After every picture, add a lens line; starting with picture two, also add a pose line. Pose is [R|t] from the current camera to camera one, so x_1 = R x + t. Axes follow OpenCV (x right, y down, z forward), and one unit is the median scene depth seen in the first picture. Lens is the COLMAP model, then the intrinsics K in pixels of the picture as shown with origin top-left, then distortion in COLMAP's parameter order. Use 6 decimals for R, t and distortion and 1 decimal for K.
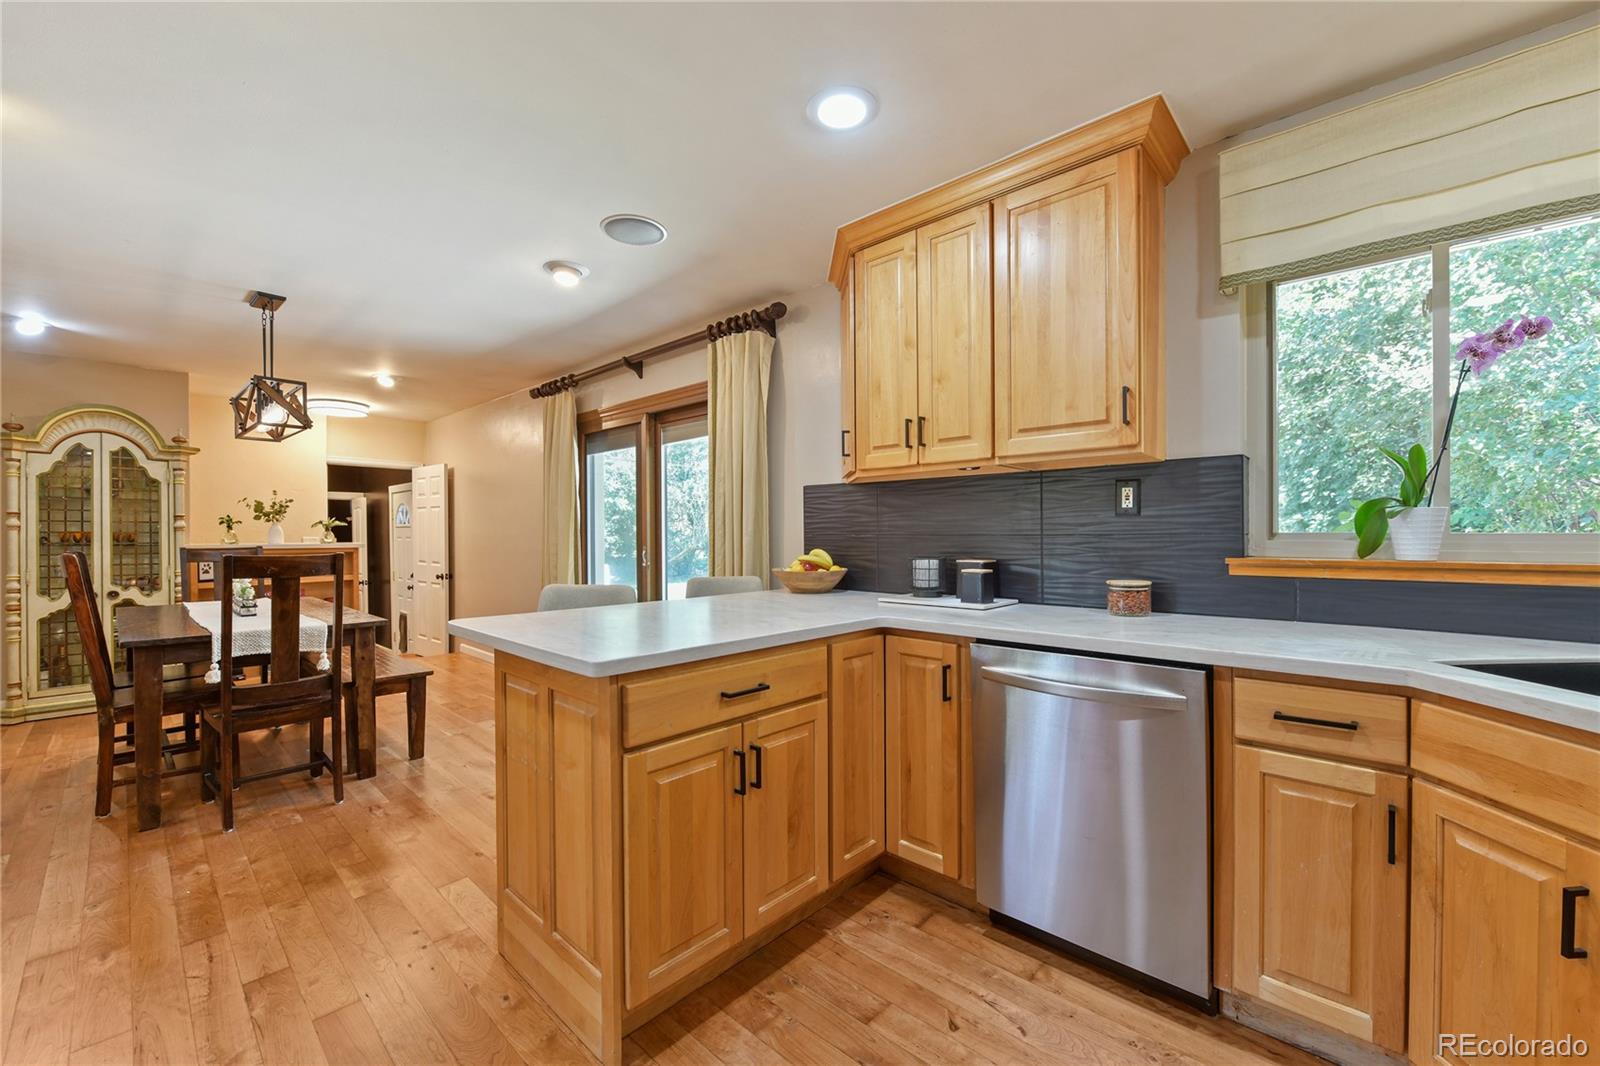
lens RADIAL K [[642.9, 0, 799.6], [0, 642.9, 536.0], [0, 0, 1]] dist [-0.010358, -0.000891]
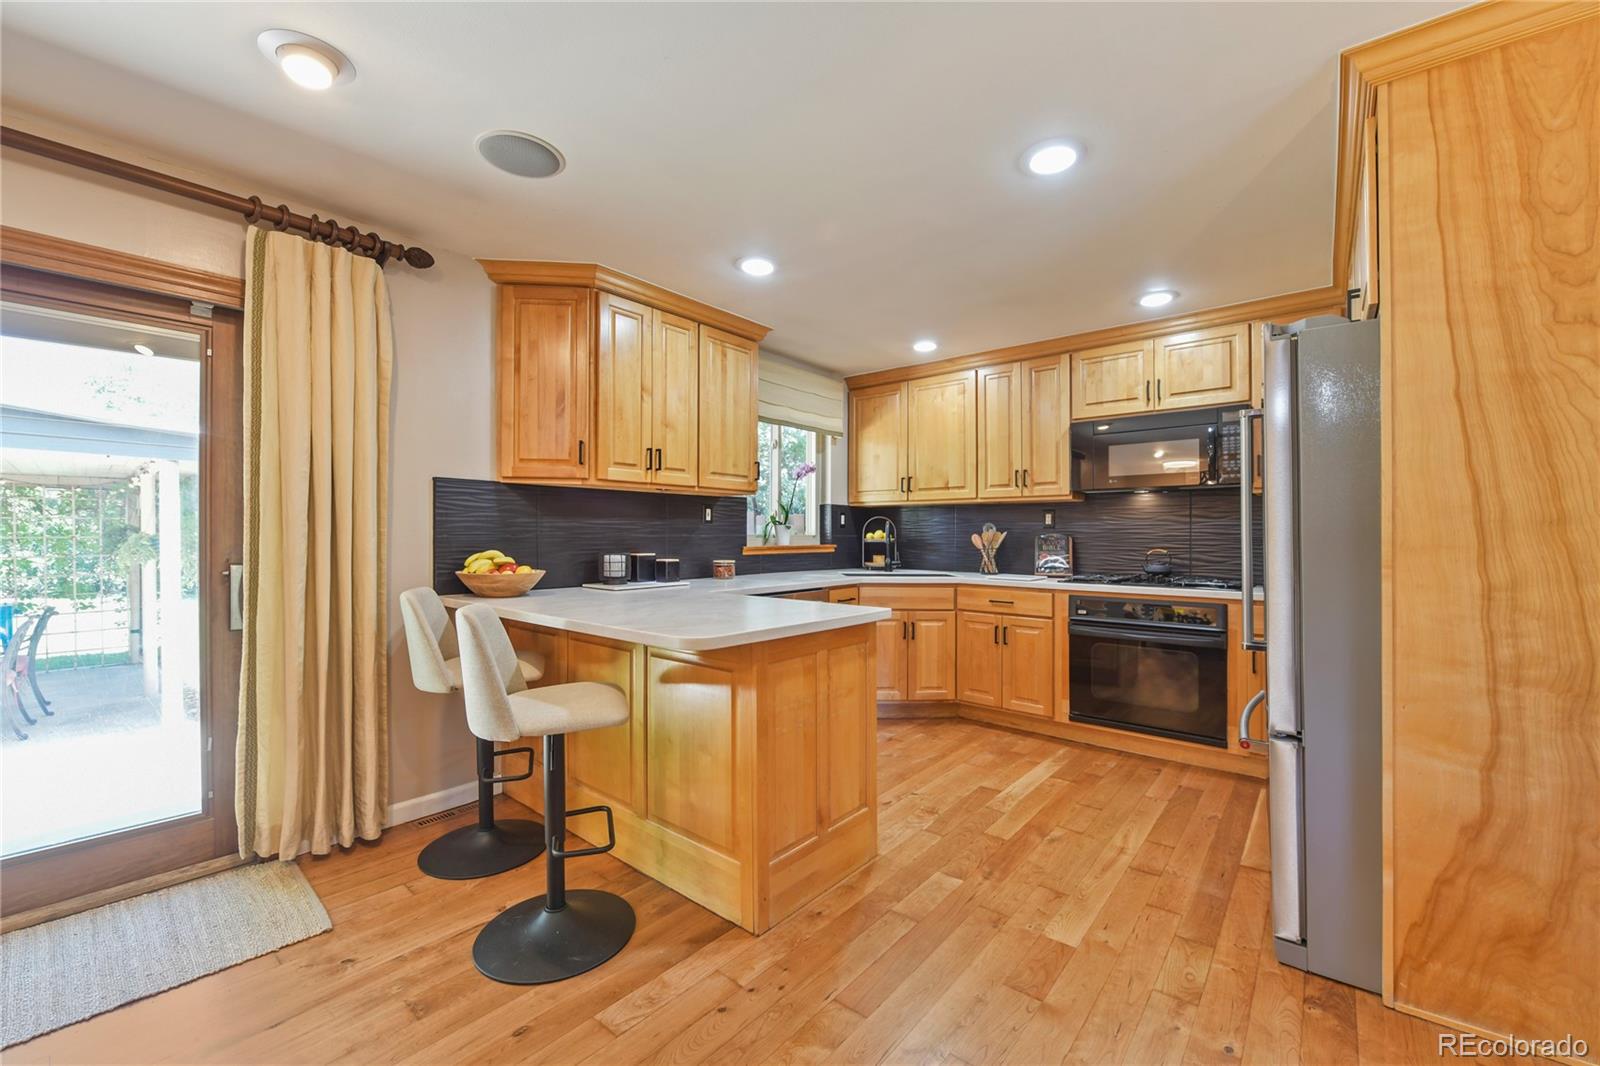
lens RADIAL K [[642.9, 0, 811.7], [0, 642.9, 536.4], [0, 0, 1]] dist [-0.010358, -0.000891]
pose [[-0.063072, 0.005290, 0.997995, -1.120014], [0.005863, 0.999971, -0.004930, 0.009329], [-0.997992, 0.005540, -0.063101, 0.714073]]
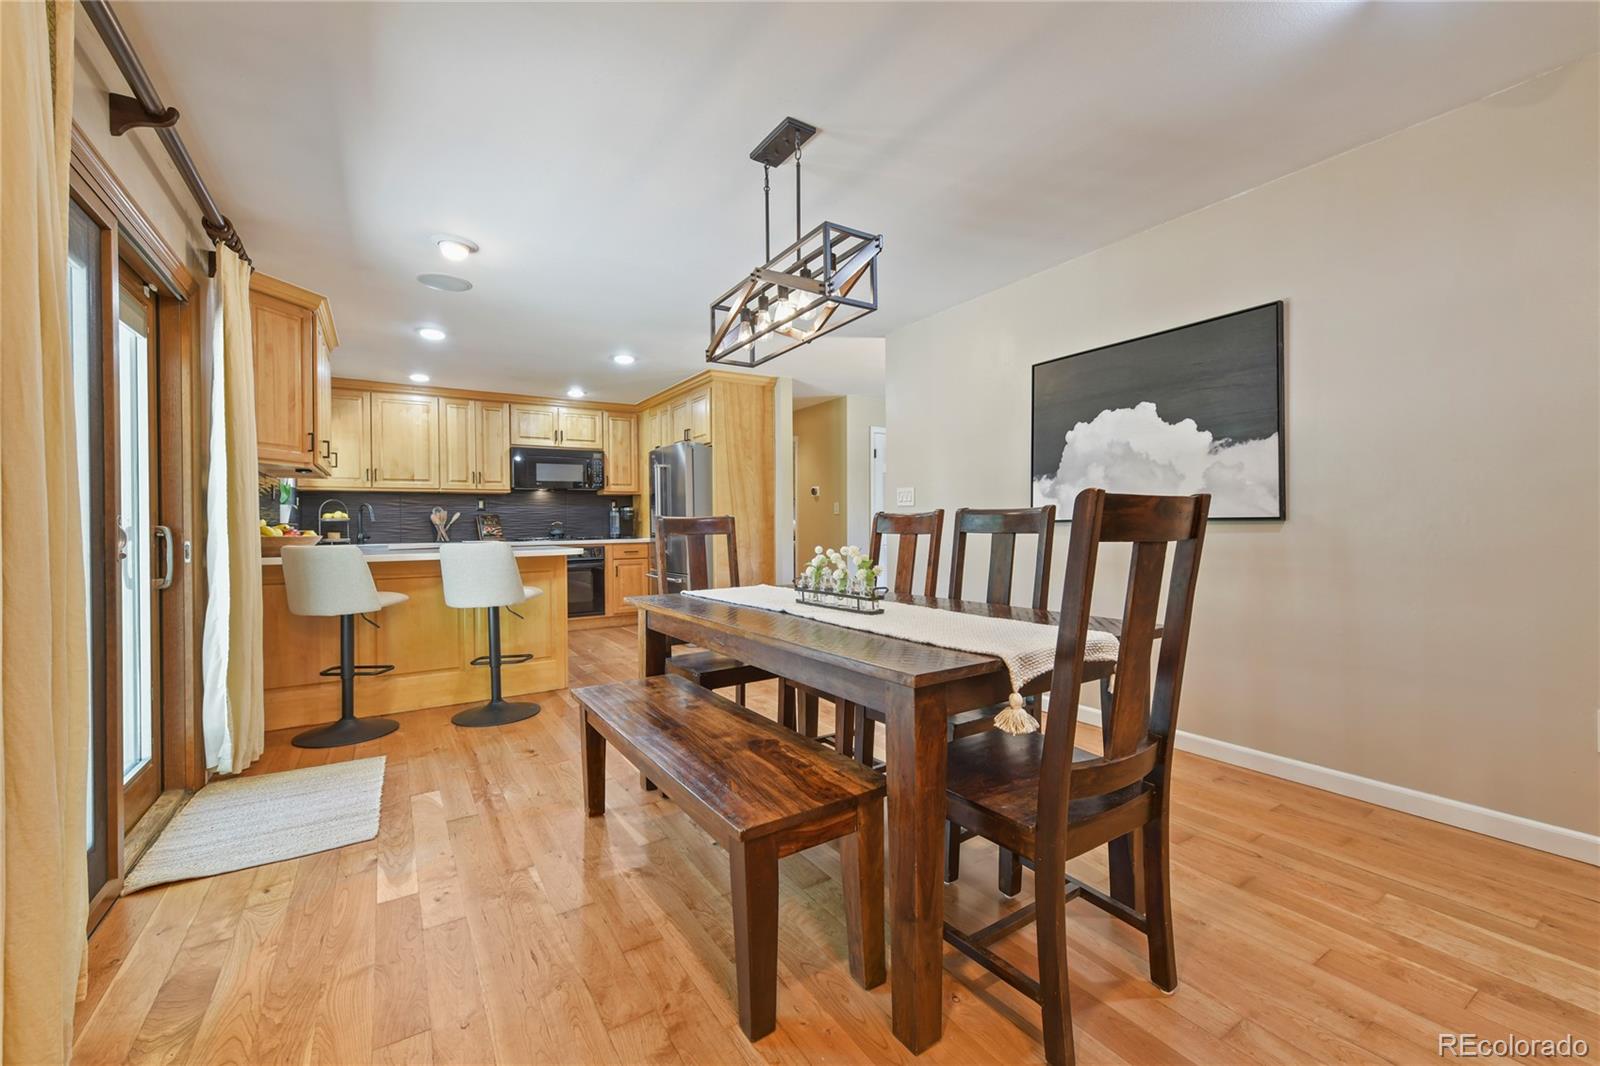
lens RADIAL K [[642.9, 0, 800.8], [0, 642.9, 525.2], [0, 0, 1]] dist [-0.010358, -0.000891]
pose [[-0.967042, 0.018592, 0.253938, -1.379904], [0.021142, 0.999750, 0.007317, 0.052391], [-0.253739, 0.012444, -0.967193, 2.212568]]
